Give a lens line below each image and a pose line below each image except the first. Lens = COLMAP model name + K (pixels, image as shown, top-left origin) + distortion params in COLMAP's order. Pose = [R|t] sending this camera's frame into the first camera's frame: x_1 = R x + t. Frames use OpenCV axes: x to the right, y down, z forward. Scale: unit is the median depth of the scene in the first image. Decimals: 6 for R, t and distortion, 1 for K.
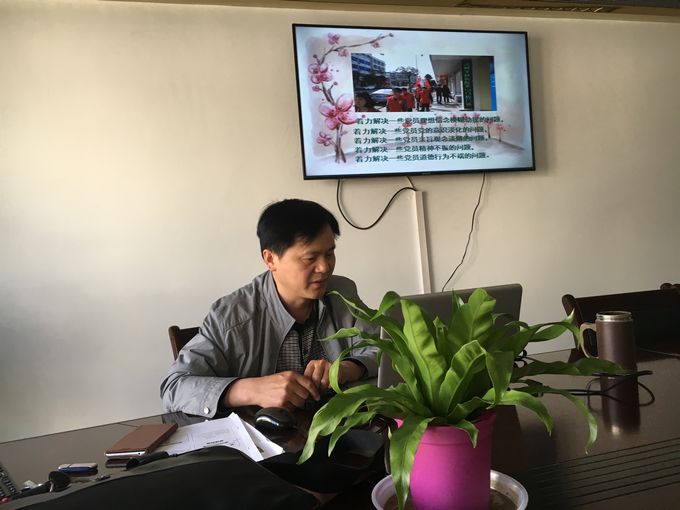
lens RADIAL K [[579.2, 0, 341.5], [0, 579.2, 254.2], [0, 0, 1]] dist [-0.048911, 0.010217]
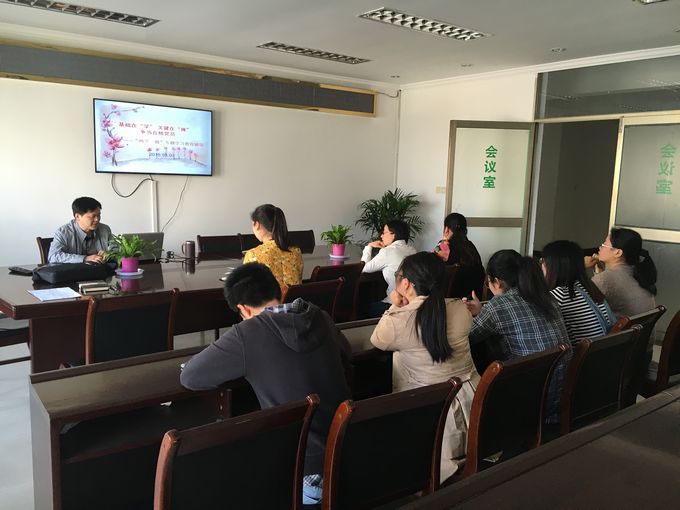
lens RADIAL K [[579.2, 0, 337.9], [0, 579.2, 259.7], [0, 0, 1]] dist [-0.048911, 0.010217]
pose [[0.947004, 0.054436, 0.316574, 0.128716], [-0.093221, 0.989696, 0.108682, -0.124584], [-0.307396, -0.132434, 0.942321, -1.302410]]
